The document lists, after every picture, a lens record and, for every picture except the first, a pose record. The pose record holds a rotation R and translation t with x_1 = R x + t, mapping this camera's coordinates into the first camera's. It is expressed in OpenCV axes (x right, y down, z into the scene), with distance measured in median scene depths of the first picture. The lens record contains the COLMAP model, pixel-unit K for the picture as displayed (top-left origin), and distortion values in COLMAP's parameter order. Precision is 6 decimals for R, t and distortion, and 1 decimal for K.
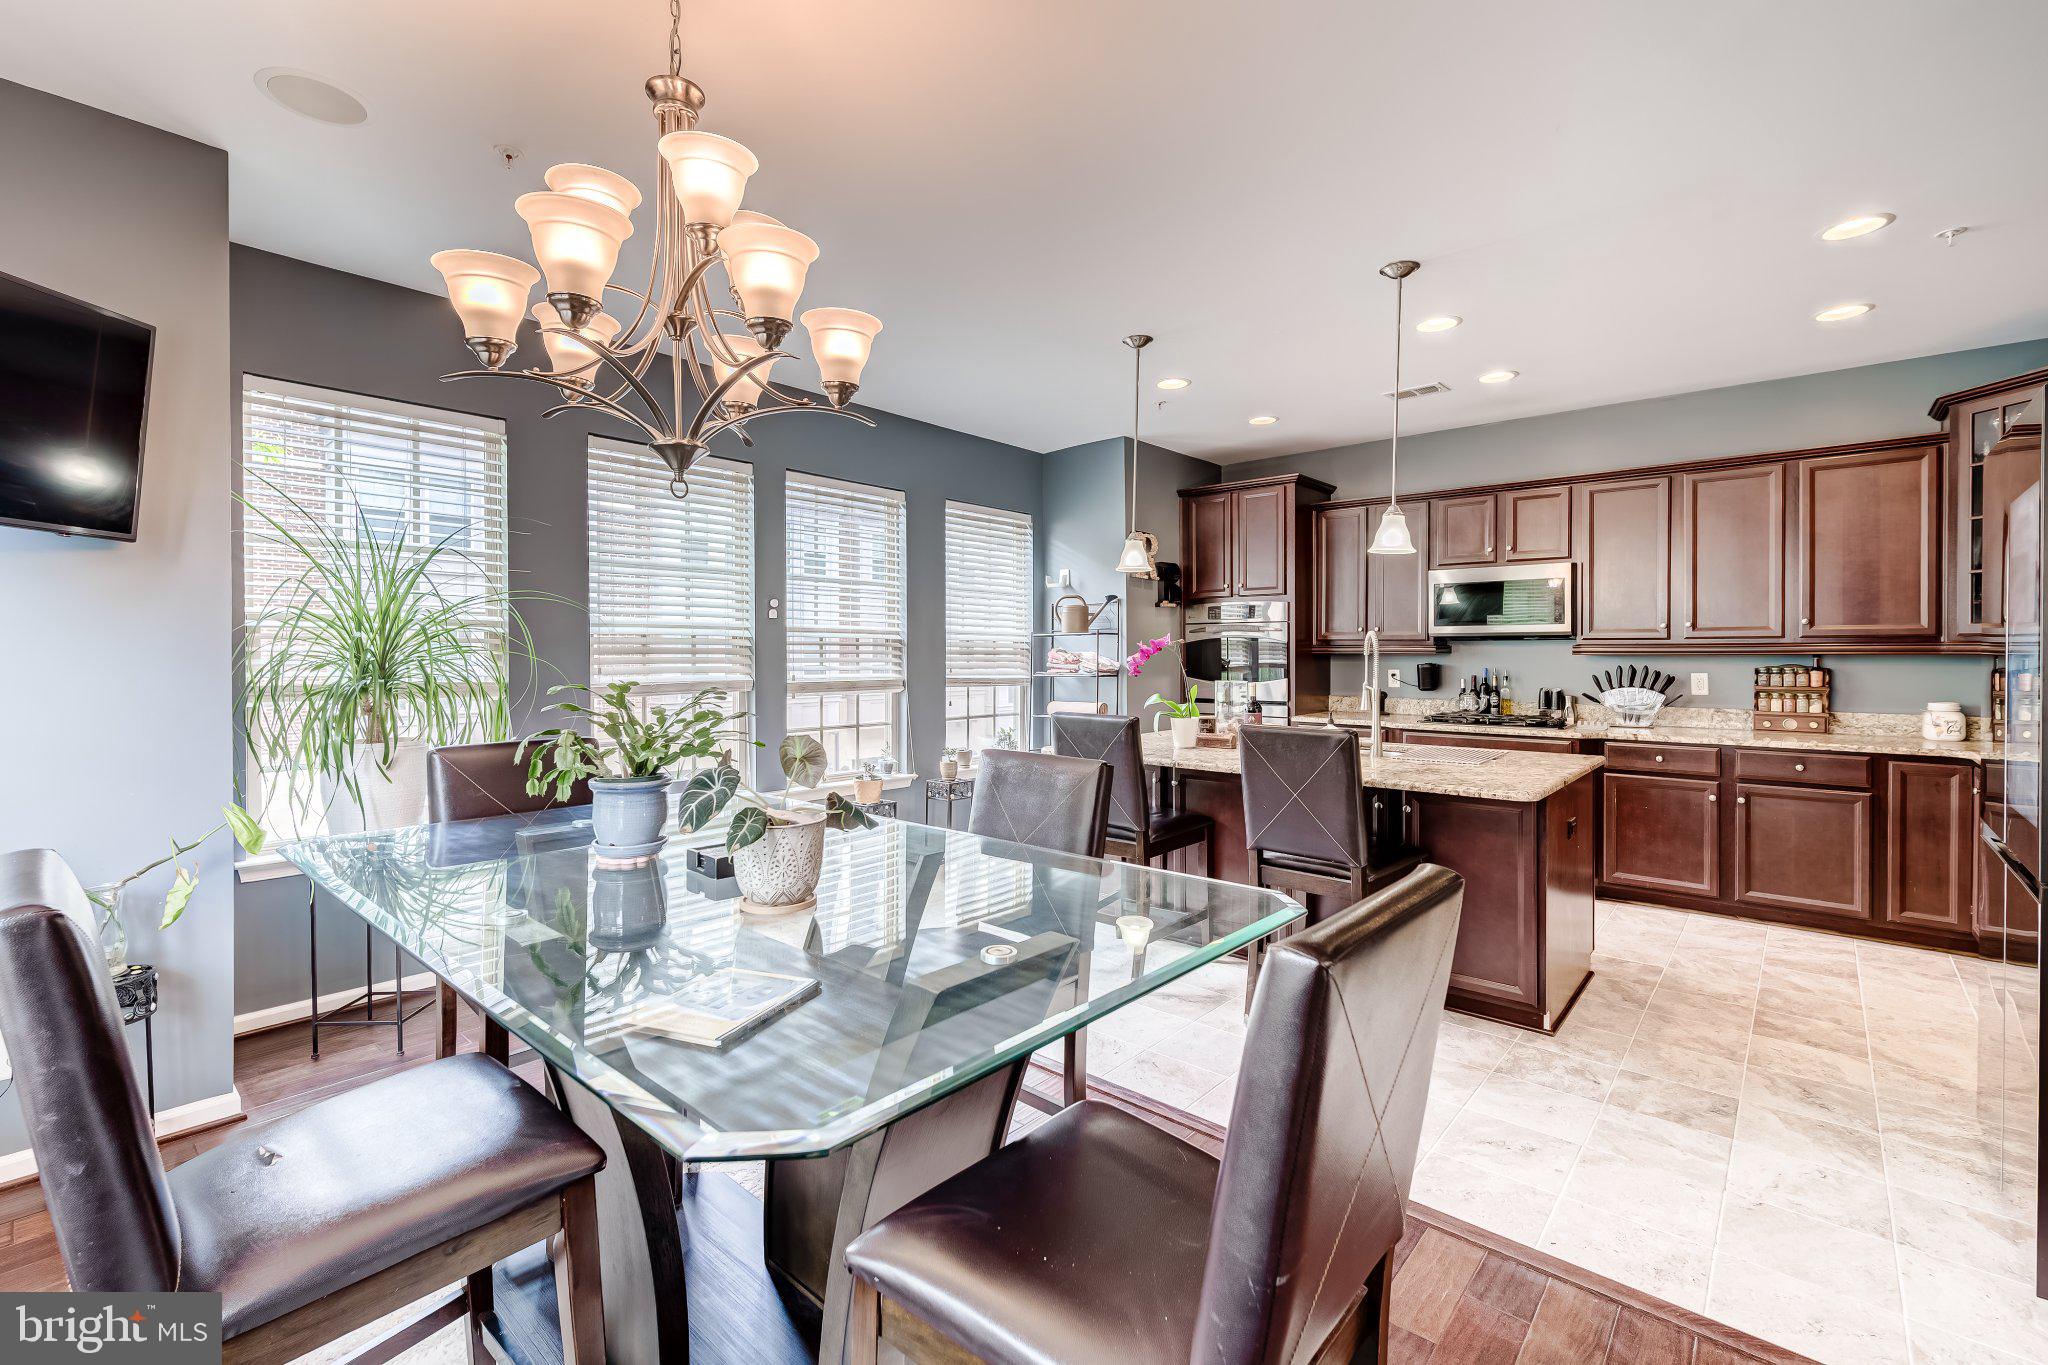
lens RADIAL K [[892.8, 0, 1018.6], [0, 892.8, 655.9], [0, 0, 1]] dist [-0.000577, -0.000265]
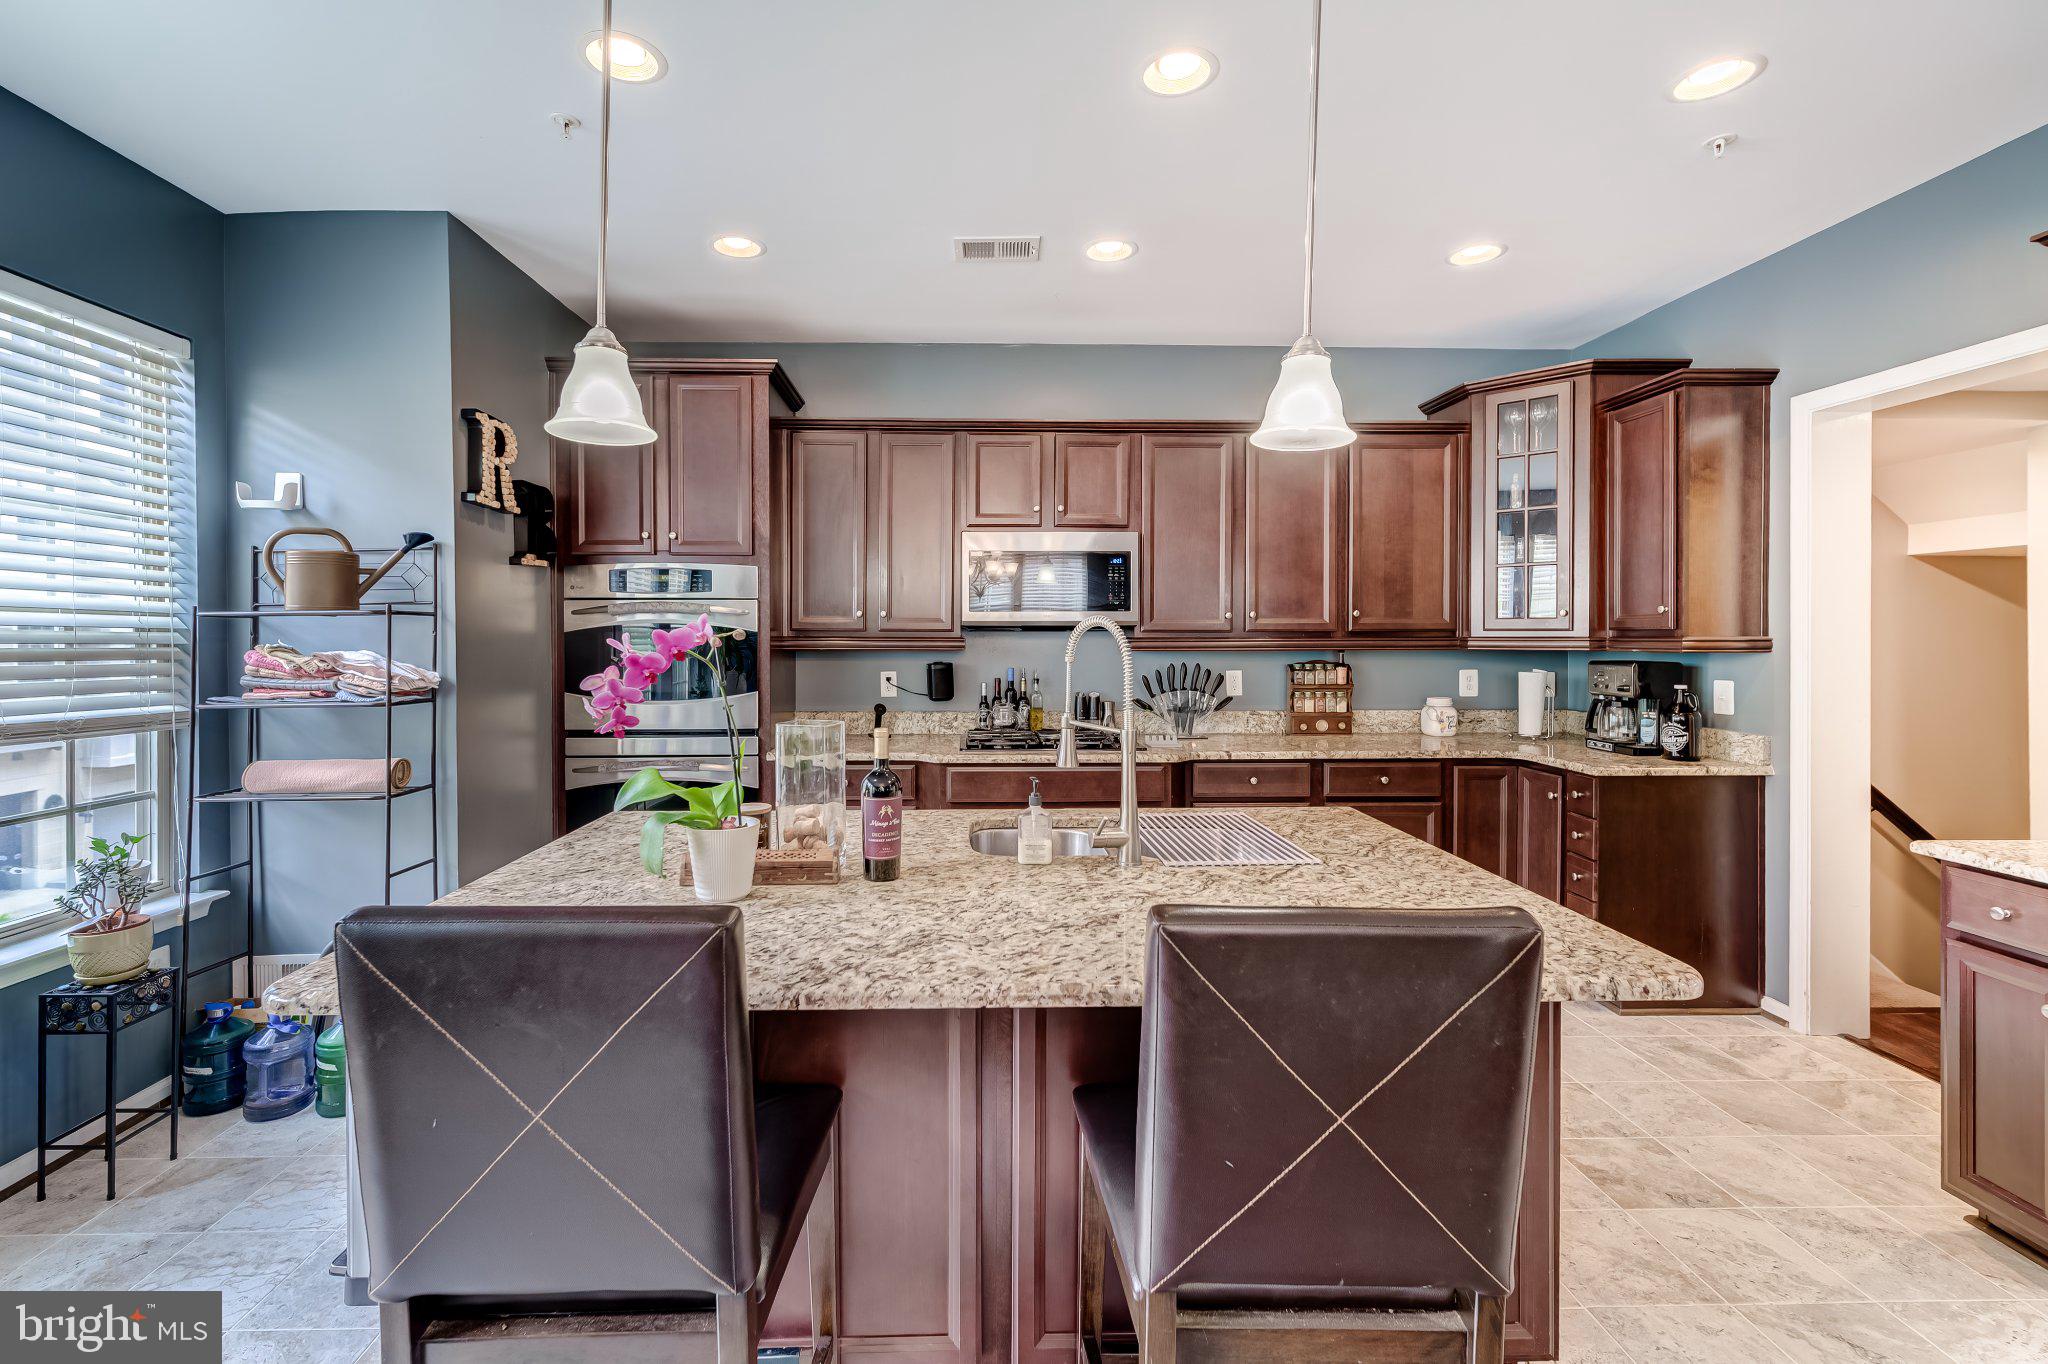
lens RADIAL K [[906.6, 0, 1018.9], [0, 906.6, 640.3], [0, 0, 1]] dist [0.001215, 0.000023]
pose [[0.724836, -0.002420, 0.688917, 0.001536], [0.003781, 0.999993, -0.000466, -0.009403], [-0.688911, 0.002943, 0.724840, 0.447609]]
